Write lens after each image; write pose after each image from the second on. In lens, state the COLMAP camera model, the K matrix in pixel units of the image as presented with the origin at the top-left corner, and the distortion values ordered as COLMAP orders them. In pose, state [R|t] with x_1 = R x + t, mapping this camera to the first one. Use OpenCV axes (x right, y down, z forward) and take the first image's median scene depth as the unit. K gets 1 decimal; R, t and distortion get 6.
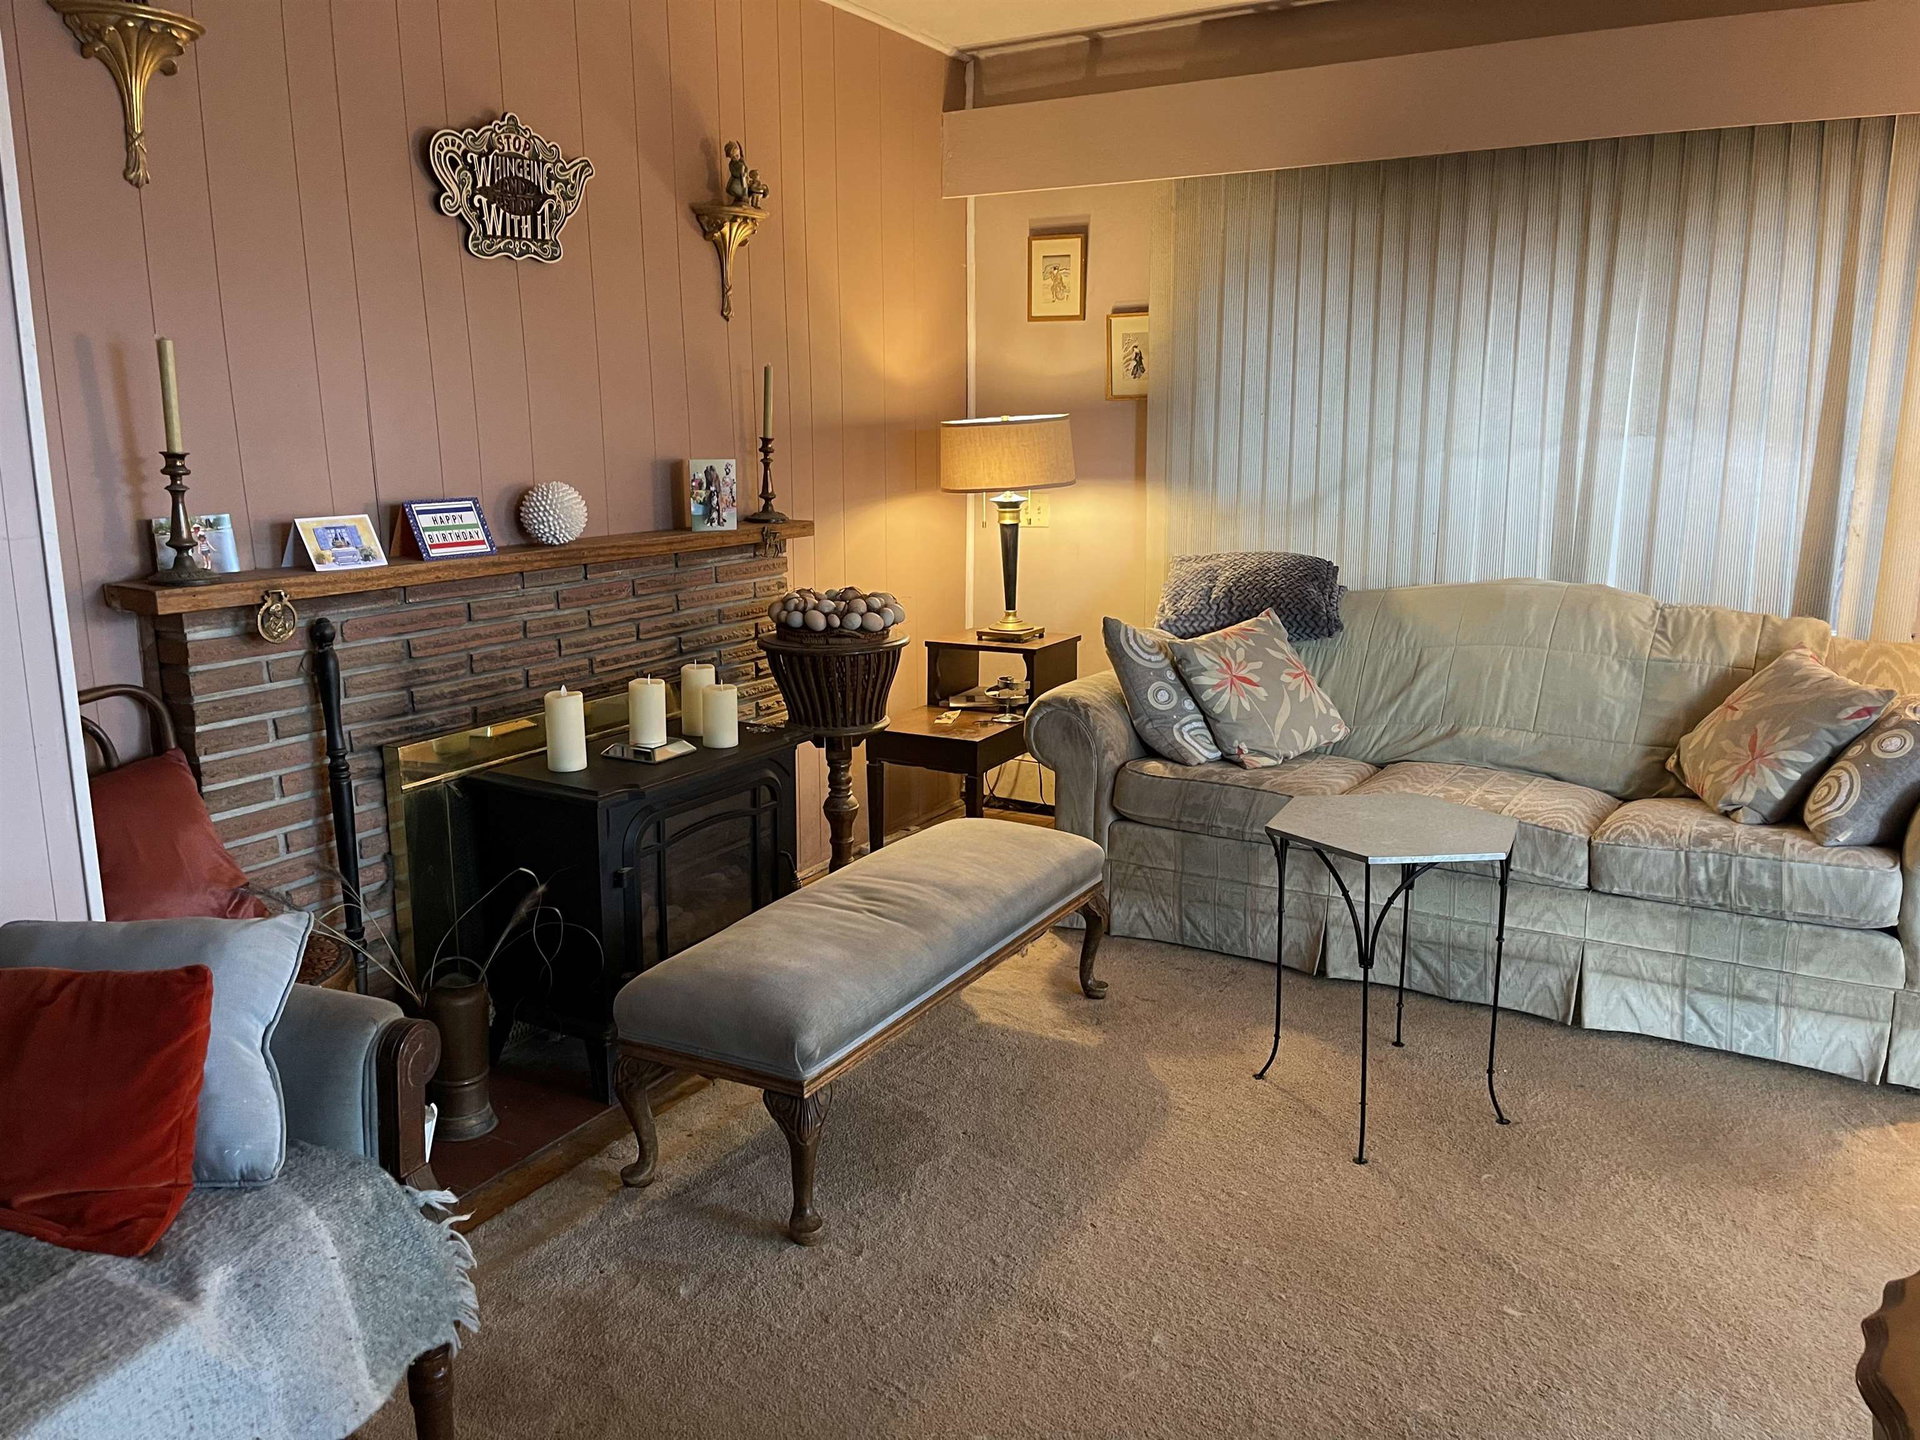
lens RADIAL K [[1449.0, 0, 956.4], [0, 1449.0, 714.4], [0, 0, 1]] dist [0.051795, -0.046512]
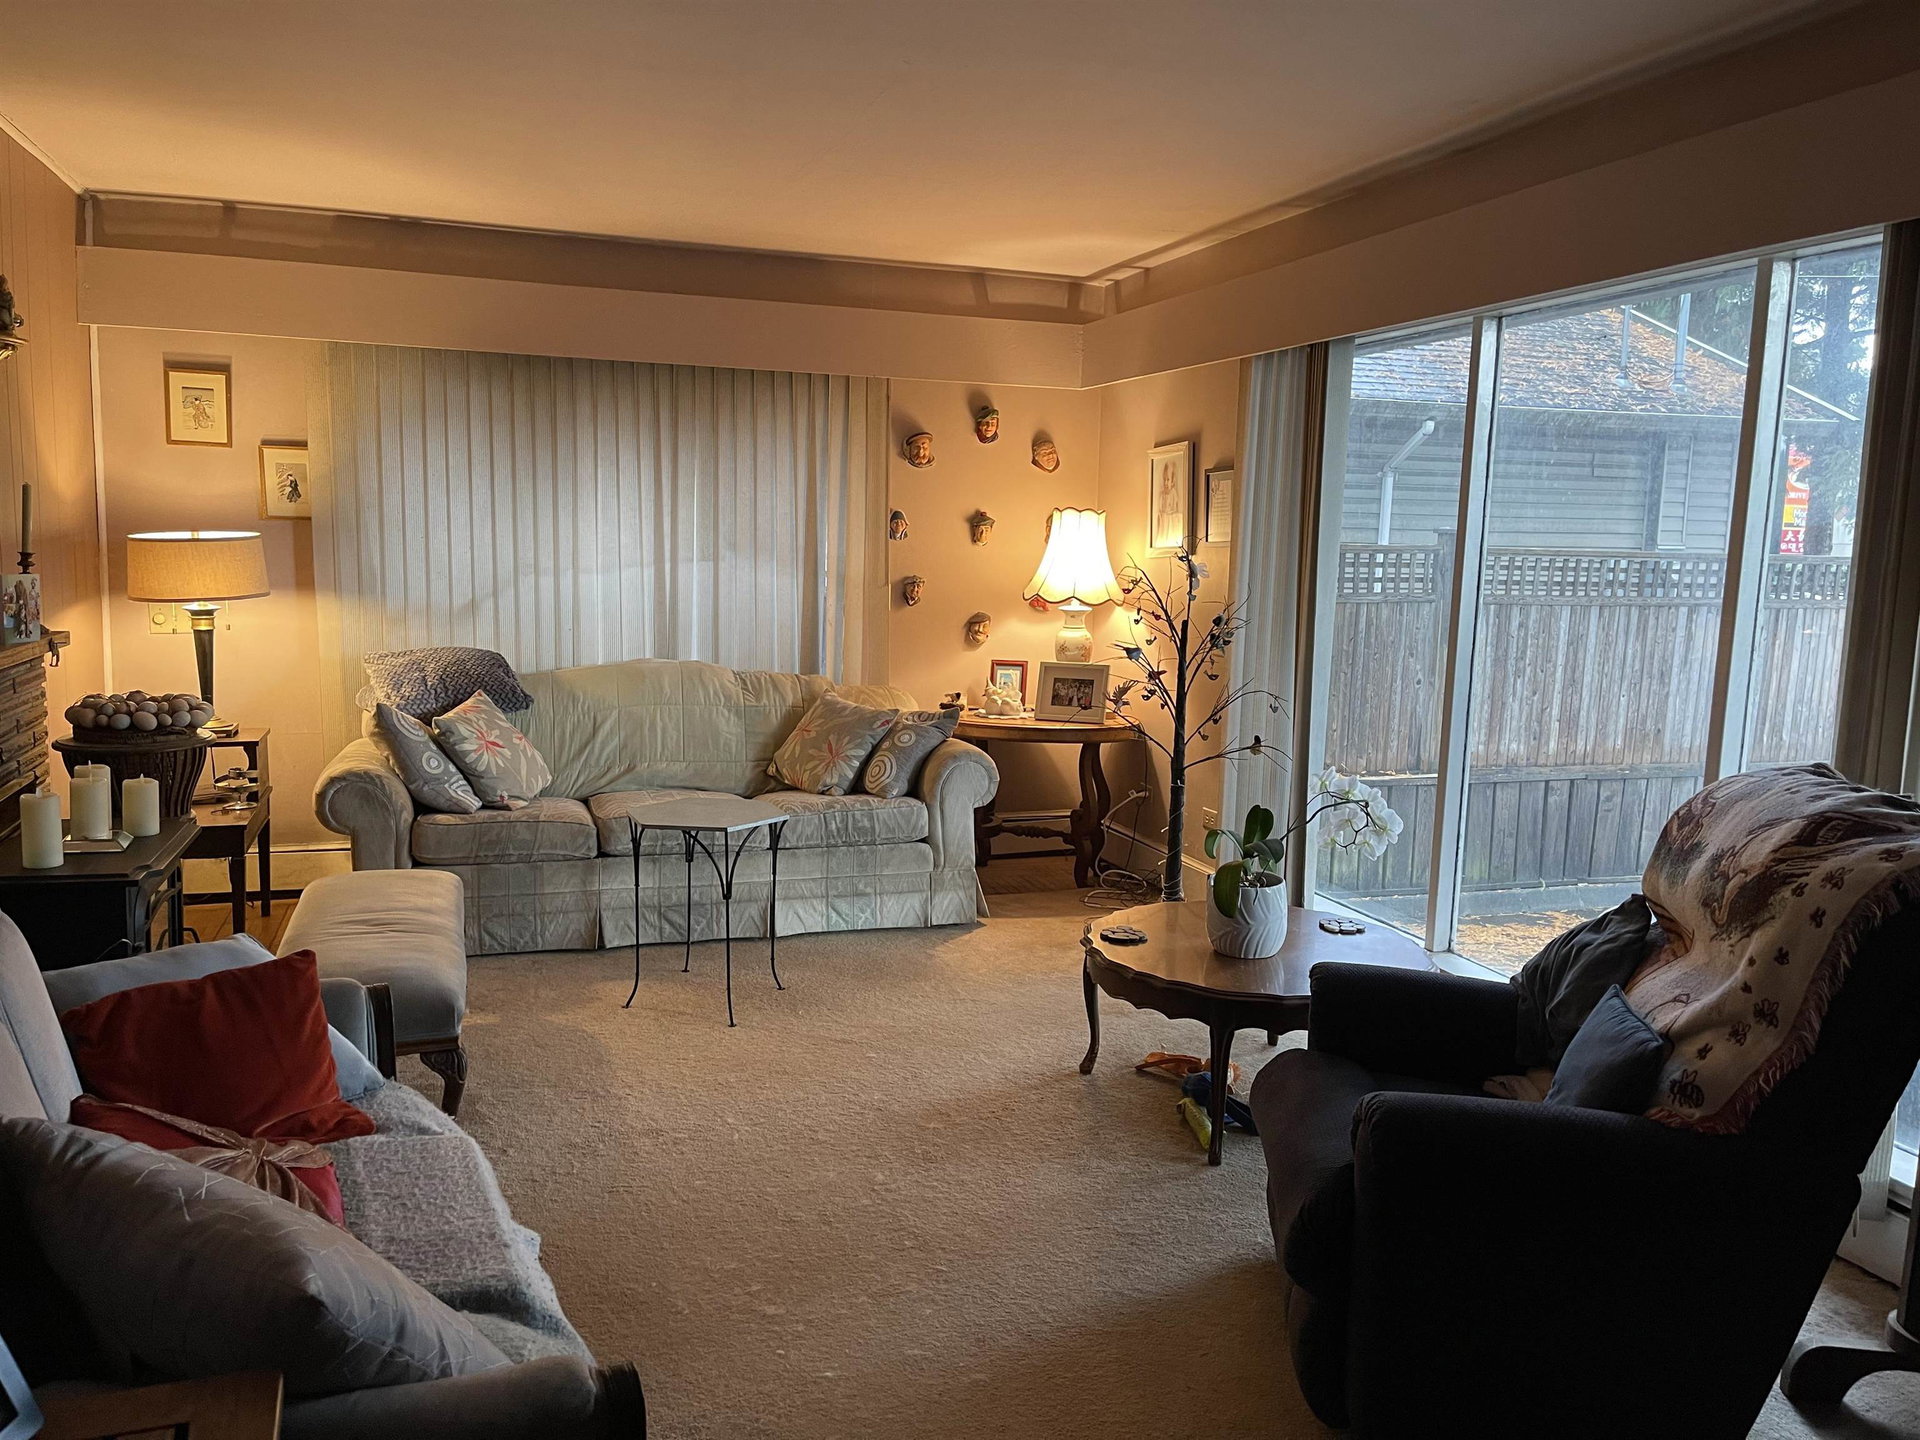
lens RADIAL K [[1449.0, 0, 965.0], [0, 1449.0, 734.7], [0, 0, 1]] dist [0.051795, -0.046512]
pose [[0.660656, -0.081438, 0.746259, -0.494290], [0.122994, 0.992407, -0.000586, 0.020609], [-0.740545, 0.092172, 0.665656, -0.176296]]
